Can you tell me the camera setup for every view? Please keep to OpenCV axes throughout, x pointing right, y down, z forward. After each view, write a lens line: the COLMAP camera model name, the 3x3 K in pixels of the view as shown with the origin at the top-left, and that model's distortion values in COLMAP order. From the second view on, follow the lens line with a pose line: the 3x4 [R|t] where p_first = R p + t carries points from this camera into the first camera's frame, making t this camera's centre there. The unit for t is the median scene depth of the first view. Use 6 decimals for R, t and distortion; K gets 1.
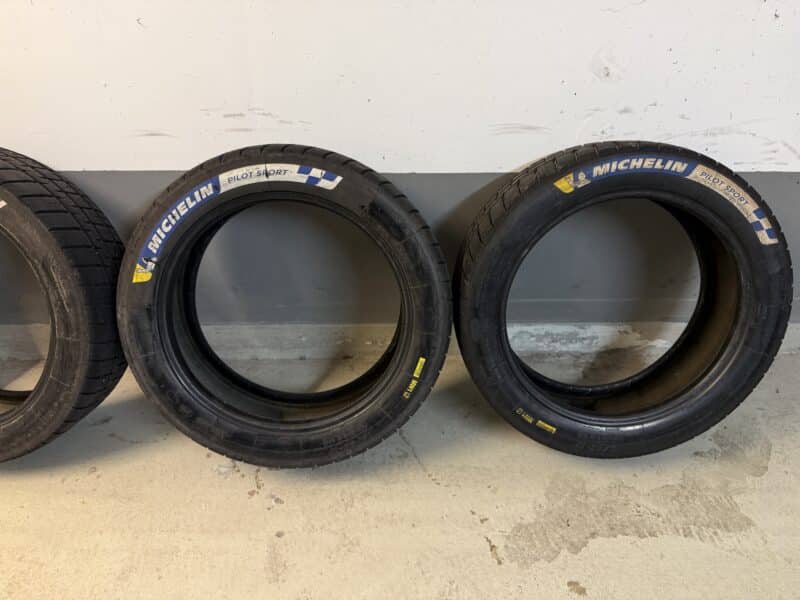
lens RADIAL K [[562.6, 0, 384.7], [0, 562.6, 320.9], [0, 0, 1]] dist [0.053120, -0.070509]
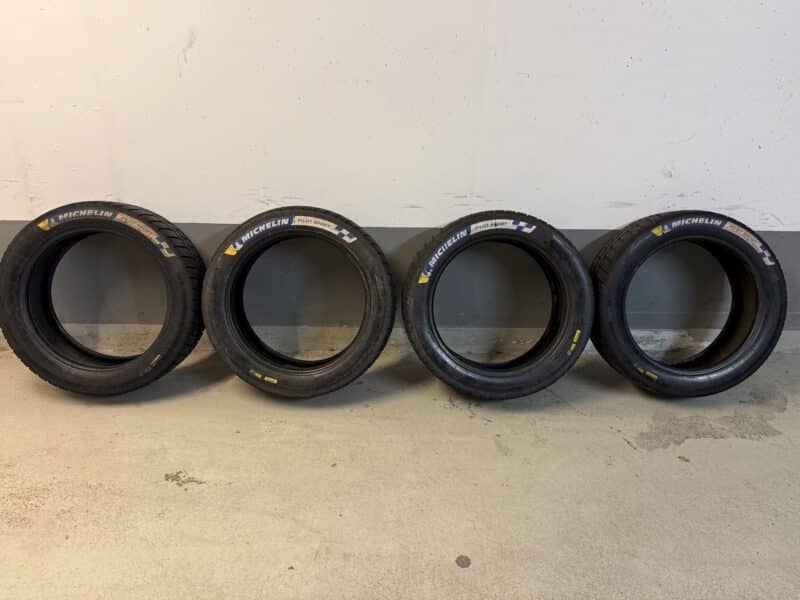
lens RADIAL K [[562.6, 0, 405.9], [0, 562.6, 299.7], [0, 0, 1]] dist [0.053120, -0.070509]
pose [[0.999690, 0.007247, 0.023828, -0.508717], [-0.002430, 0.980553, -0.196238, 0.319850], [-0.024787, 0.196119, 0.980267, -0.700419]]
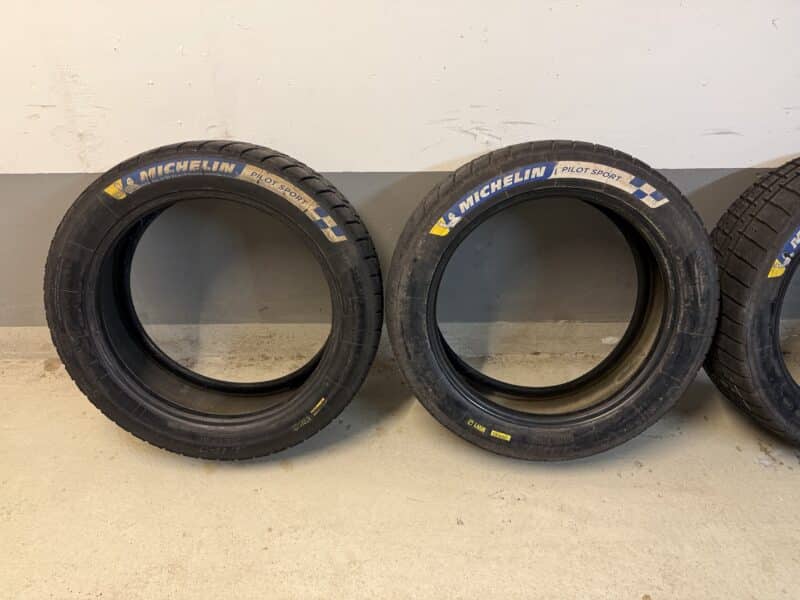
lens RADIAL K [[562.6, 0, 420.6], [0, 562.6, 320.4], [0, 0, 1]] dist [0.053120, -0.070509]
pose [[0.999935, -0.011056, -0.002665, -1.027966], [0.011049, 0.999936, -0.002438, 0.004211], [0.002692, 0.002408, 0.999993, -0.015786]]
